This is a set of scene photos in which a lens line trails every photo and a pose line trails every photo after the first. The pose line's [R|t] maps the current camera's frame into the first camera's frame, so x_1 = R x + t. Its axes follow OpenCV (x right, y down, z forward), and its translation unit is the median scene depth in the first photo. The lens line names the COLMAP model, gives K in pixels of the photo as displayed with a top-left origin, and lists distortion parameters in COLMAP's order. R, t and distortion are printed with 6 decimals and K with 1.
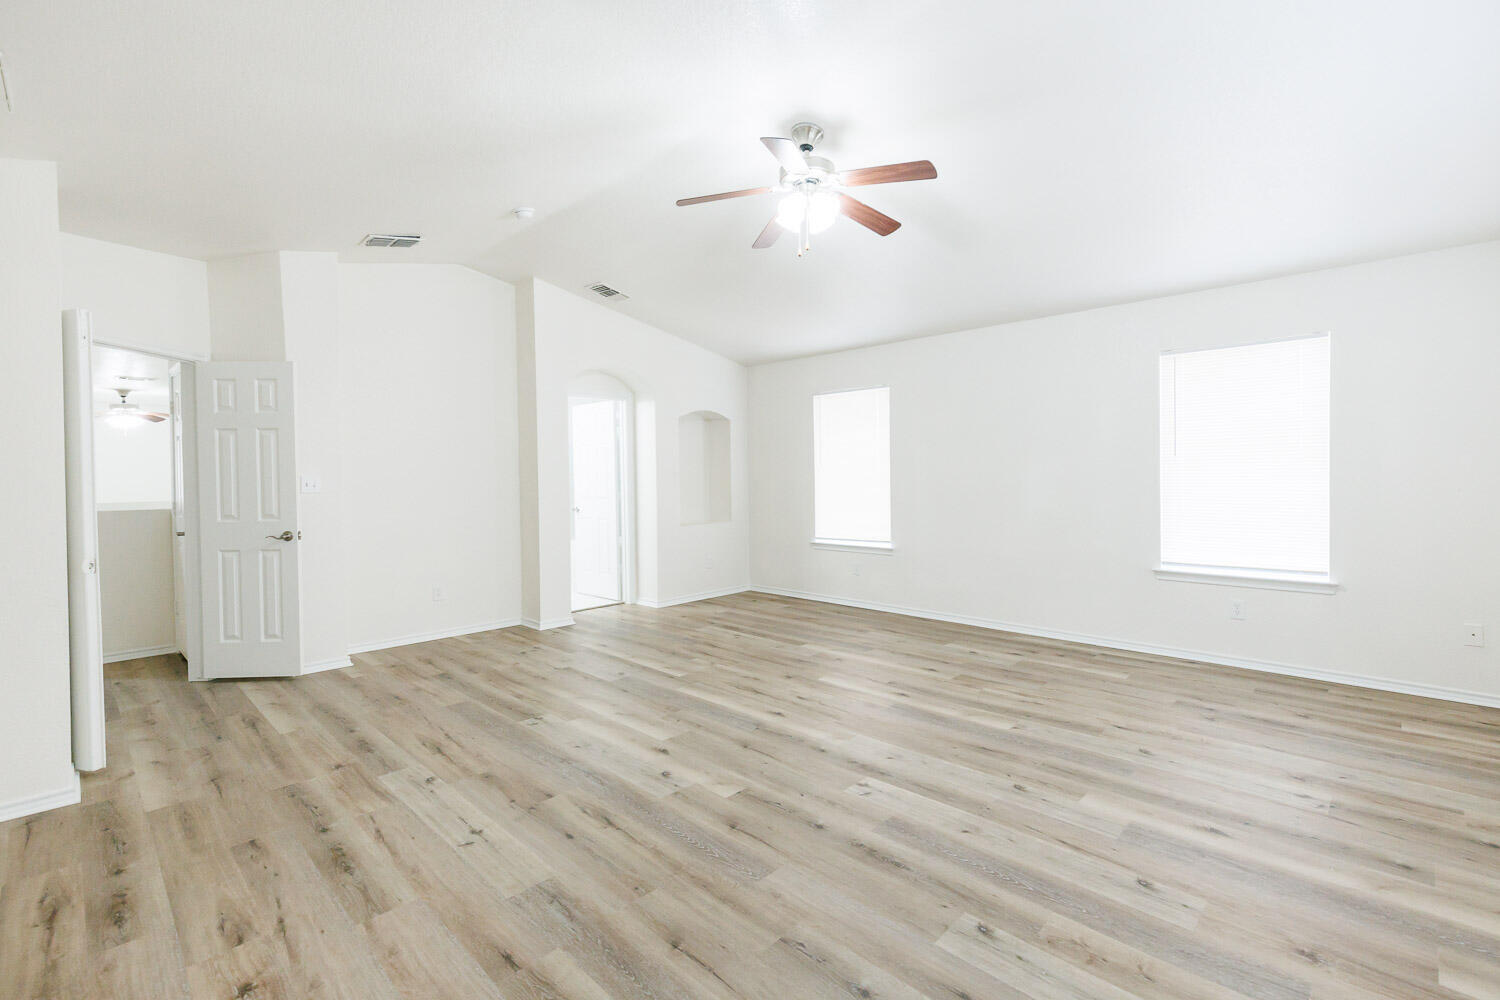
lens RADIAL K [[676.5, 0, 756.3], [0, 676.5, 481.7], [0, 0, 1]] dist [0.006625, -0.000594]
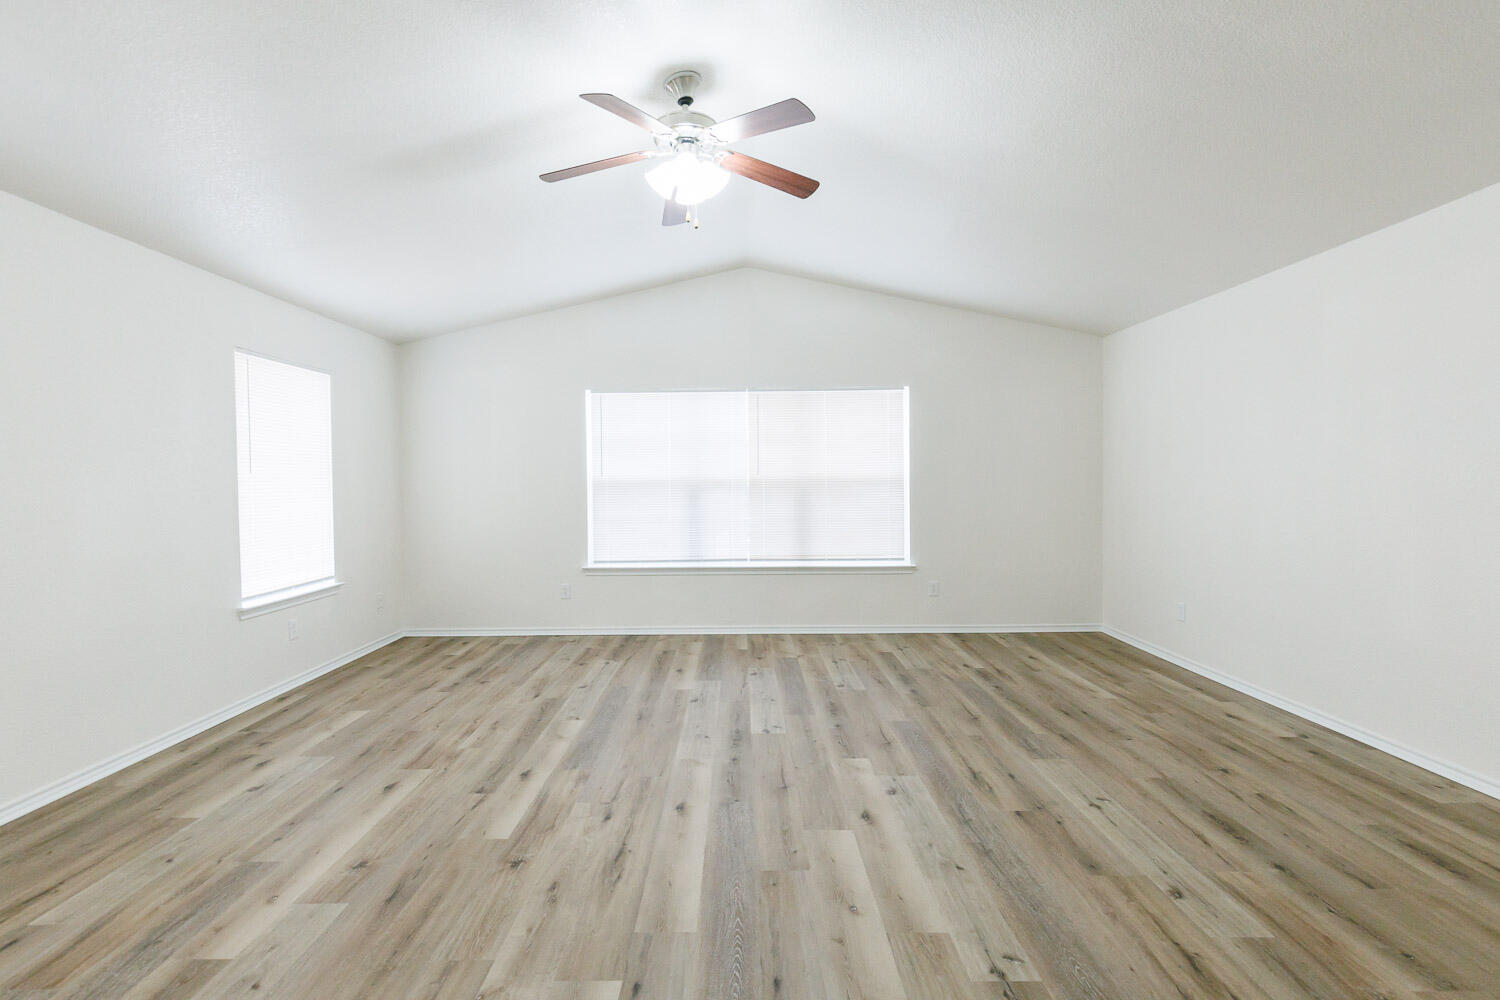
lens RADIAL K [[672.4, 0, 733.5], [0, 672.4, 498.2], [0, 0, 1]] dist [0.004712, -0.000247]
pose [[-0.687122, 0.001163, 0.726541, -0.565783], [0.030006, 0.999191, 0.026779, -0.012981], [-0.725922, 0.040201, -0.686601, 1.515713]]
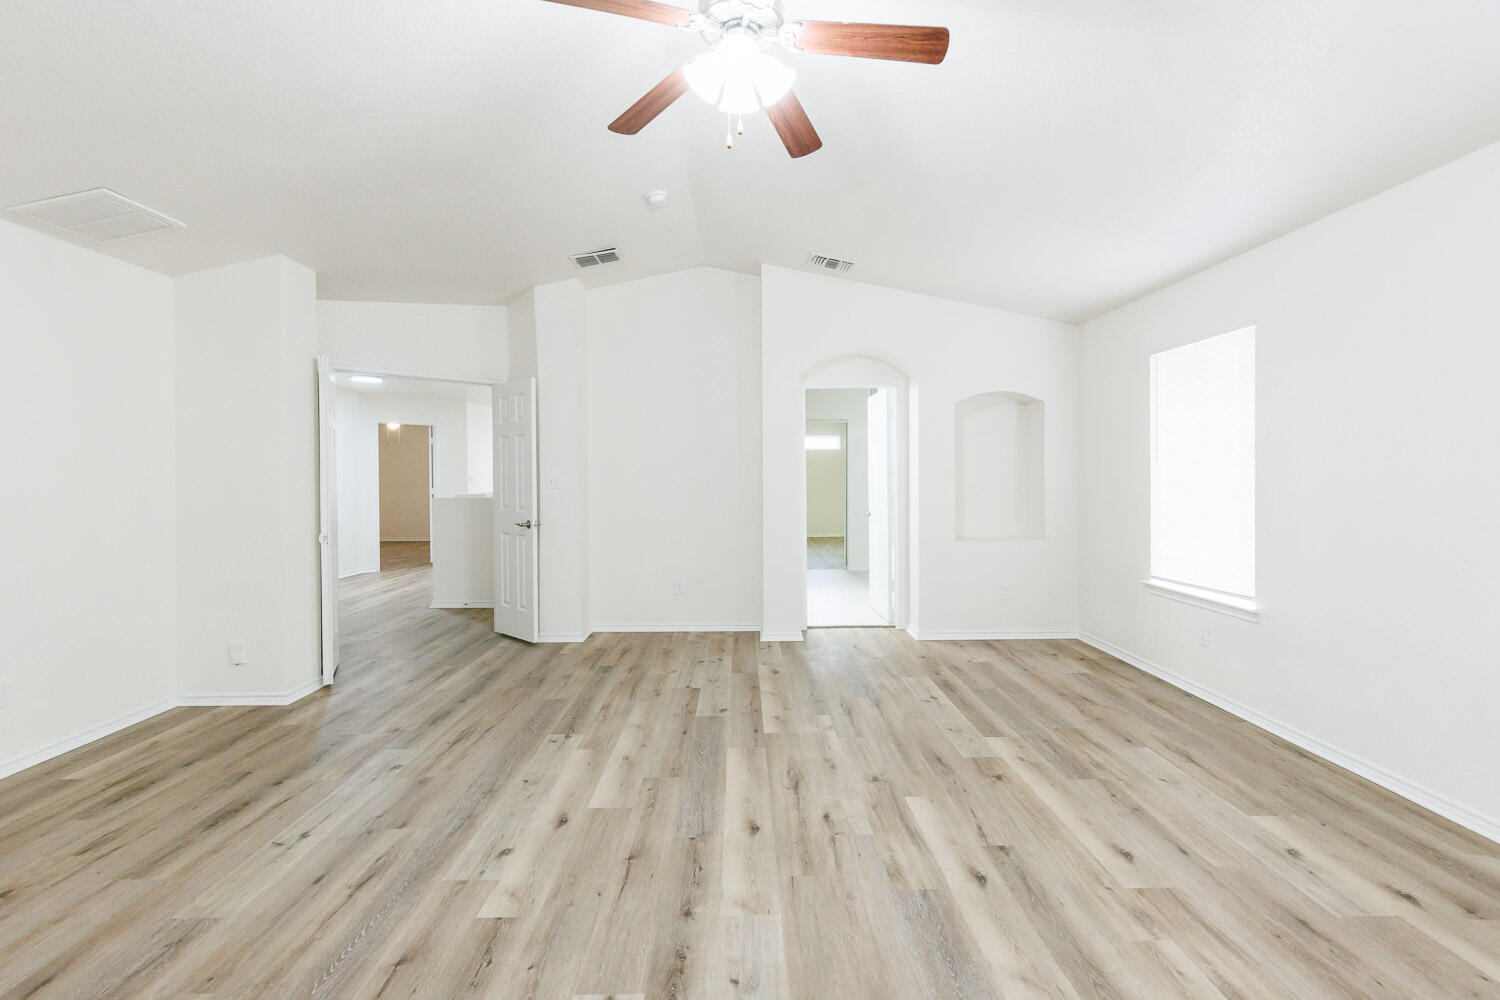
lens RADIAL K [[676.5, 0, 756.3], [0, 676.5, 481.7], [0, 0, 1]] dist [0.006625, -0.000594]
pose [[0.712120, 0.017706, -0.701834, 0.532428], [-0.014738, 0.999839, 0.010270, -0.015875], [0.701903, 0.003030, 0.712267, 0.535774]]
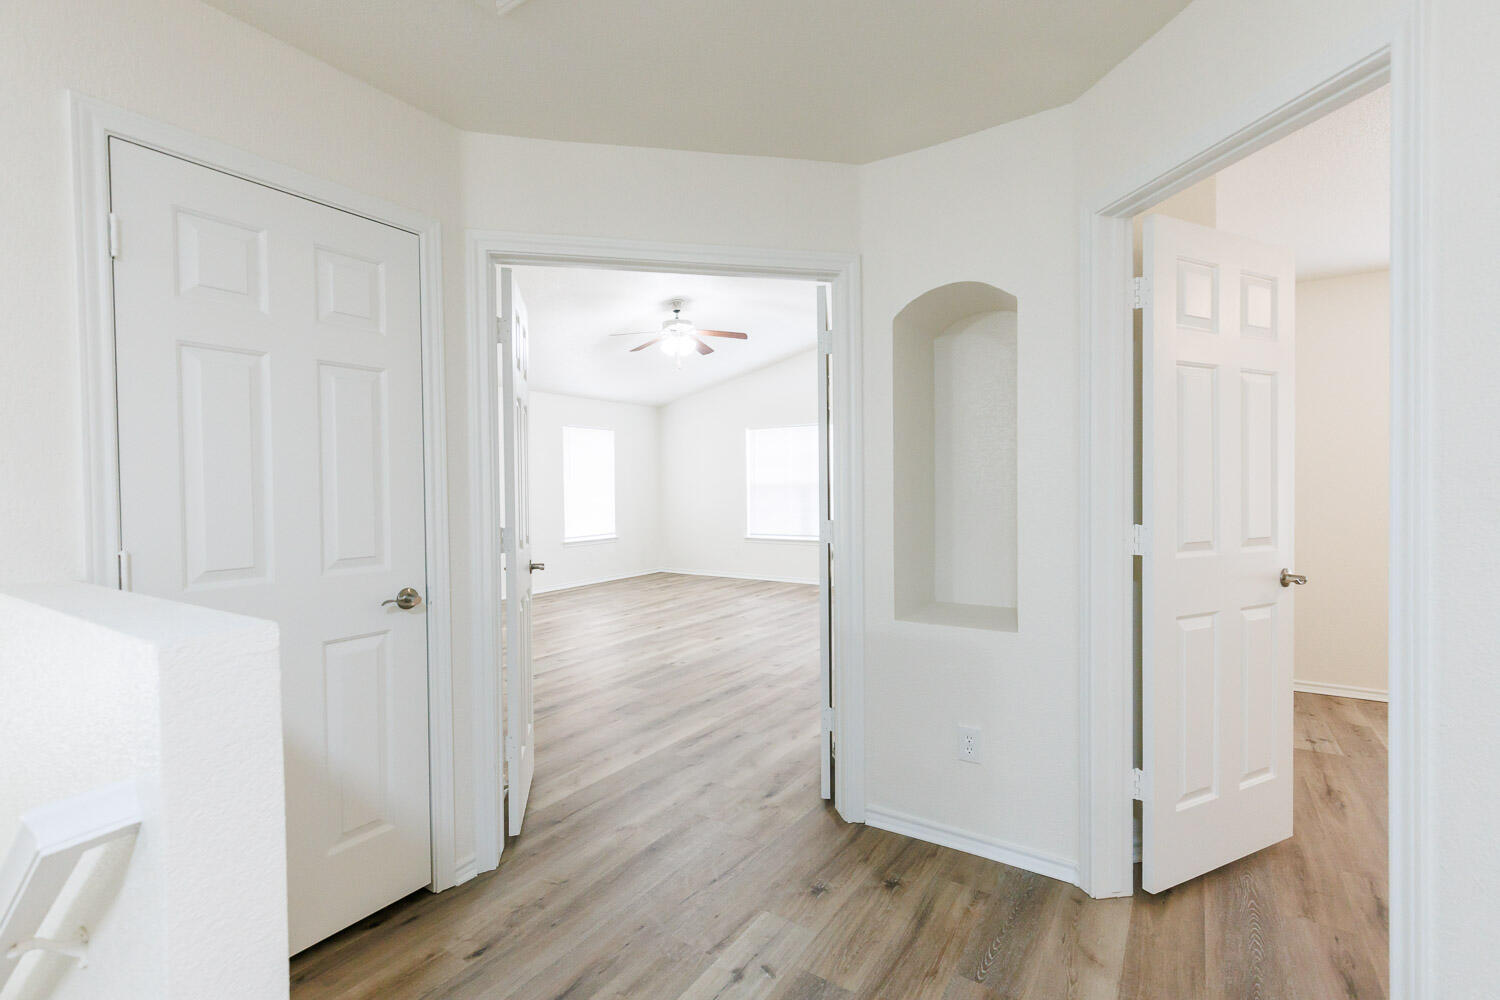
lens RADIAL K [[662.7, 0, 760.4], [0, 662.7, 497.0], [0, 0, 1]] dist [-0.001671, 0.000068]
pose [[-0.196920, 0.000342, 0.980419, -1.712653], [0.027568, 0.999606, 0.005189, 0.016712], [-0.980032, 0.028050, -0.196852, 1.118855]]
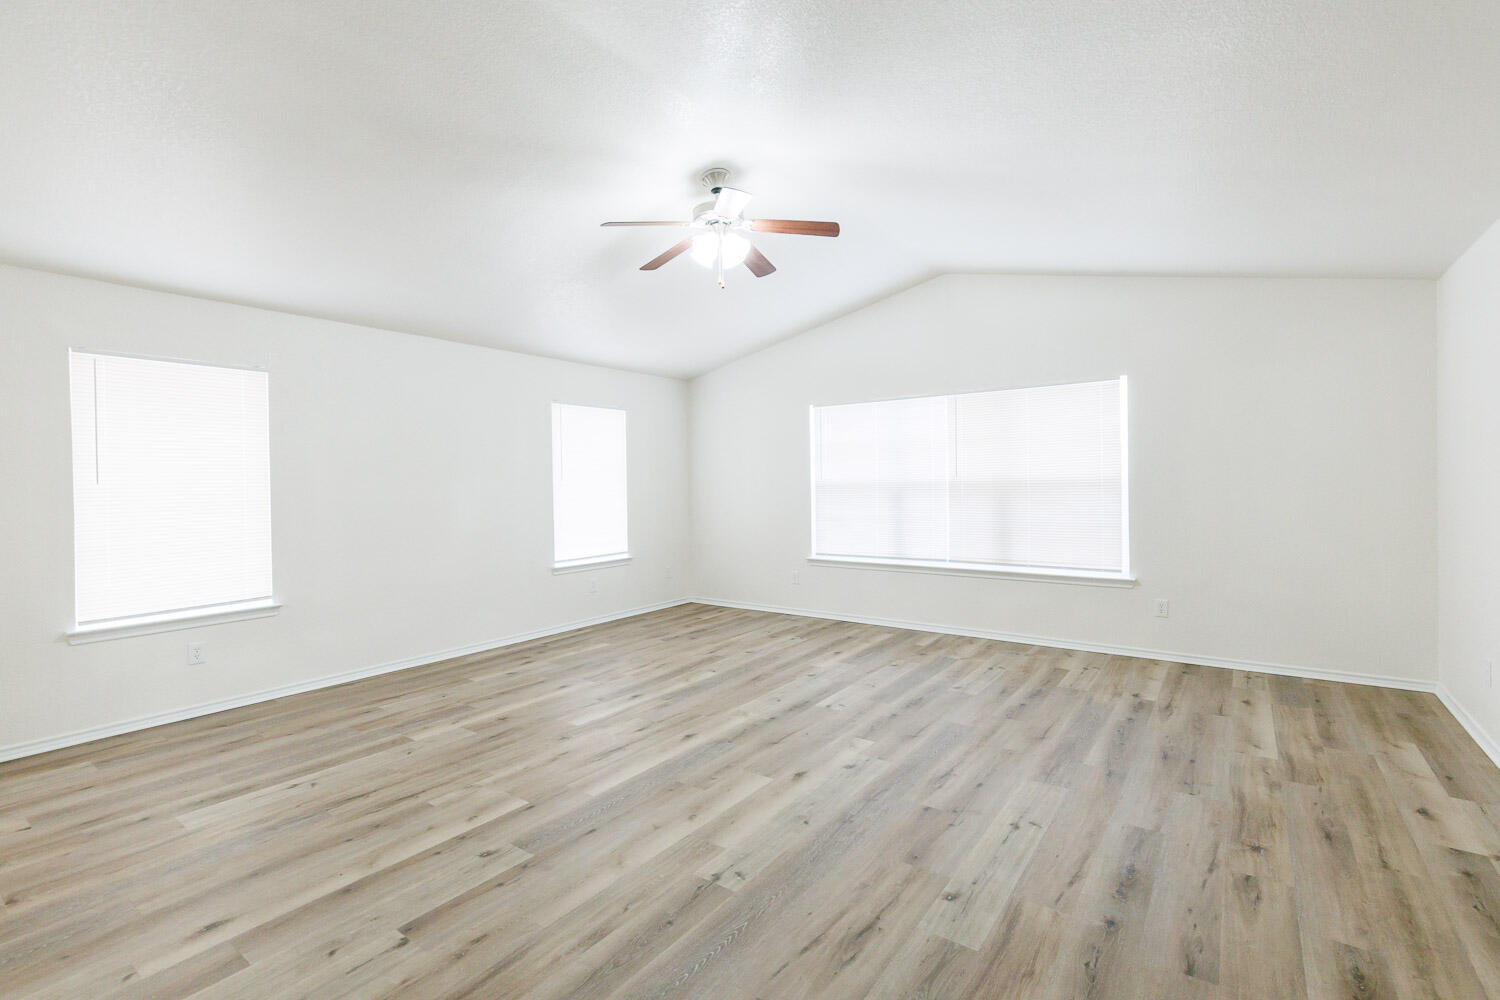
lens RADIAL K [[670.7, 0, 750.9], [0, 670.7, 490.7], [0, 0, 1]] dist [0.004403, -0.000990]
pose [[-0.139732, 0.006495, 0.990168, -0.974882], [0.031651, 0.999497, -0.002090, -0.002975], [-0.989683, 0.031047, -0.139867, 1.083767]]
